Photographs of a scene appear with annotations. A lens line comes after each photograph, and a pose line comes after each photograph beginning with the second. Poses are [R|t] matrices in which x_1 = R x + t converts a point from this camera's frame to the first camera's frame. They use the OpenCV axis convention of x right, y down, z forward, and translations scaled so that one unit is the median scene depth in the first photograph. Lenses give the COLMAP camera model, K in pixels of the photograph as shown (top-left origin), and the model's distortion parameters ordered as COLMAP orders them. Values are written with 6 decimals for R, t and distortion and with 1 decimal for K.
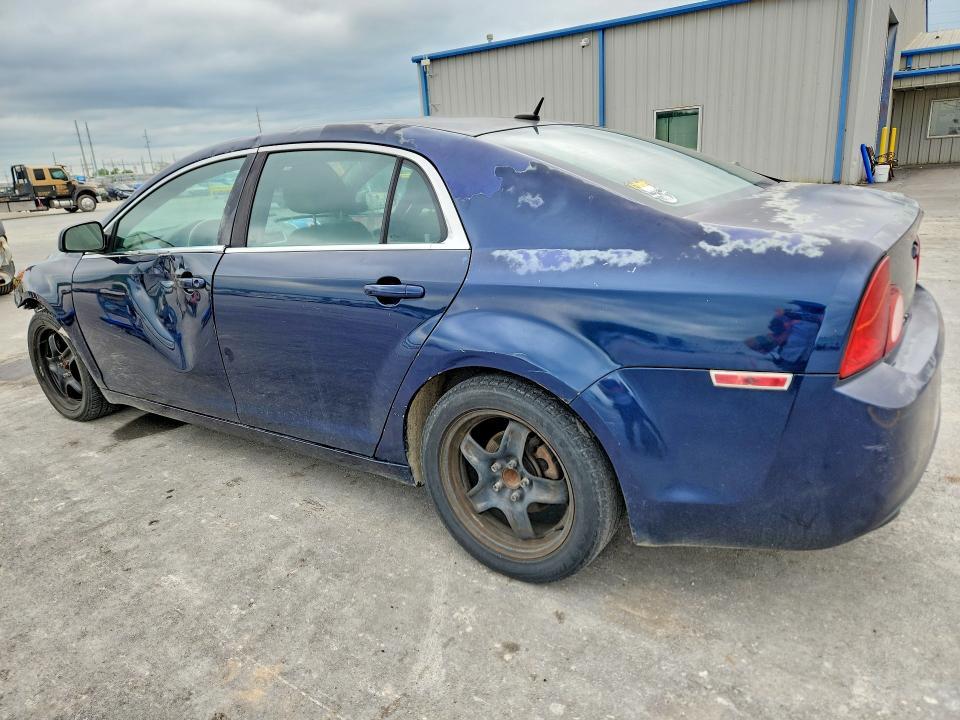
lens RADIAL K [[651.4, 0, 483.2], [0, 651.4, 361.6], [0, 0, 1]] dist [0.008055, -0.013243]
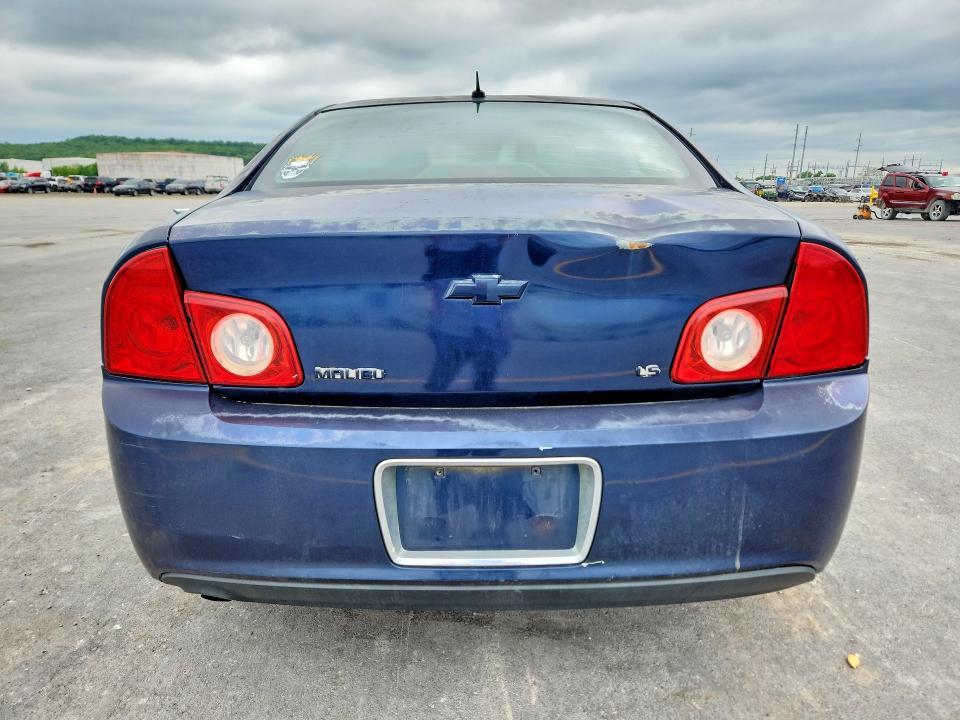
lens RADIAL K [[651.4, 0, 479.3], [0, 651.4, 361.0], [0, 0, 1]] dist [0.008055, -0.013243]
pose [[0.564585, 0.262033, -0.782676, 1.357527], [-0.266743, 0.955308, 0.127413, -0.215694], [0.781083, 0.136838, 0.609249, 0.747732]]
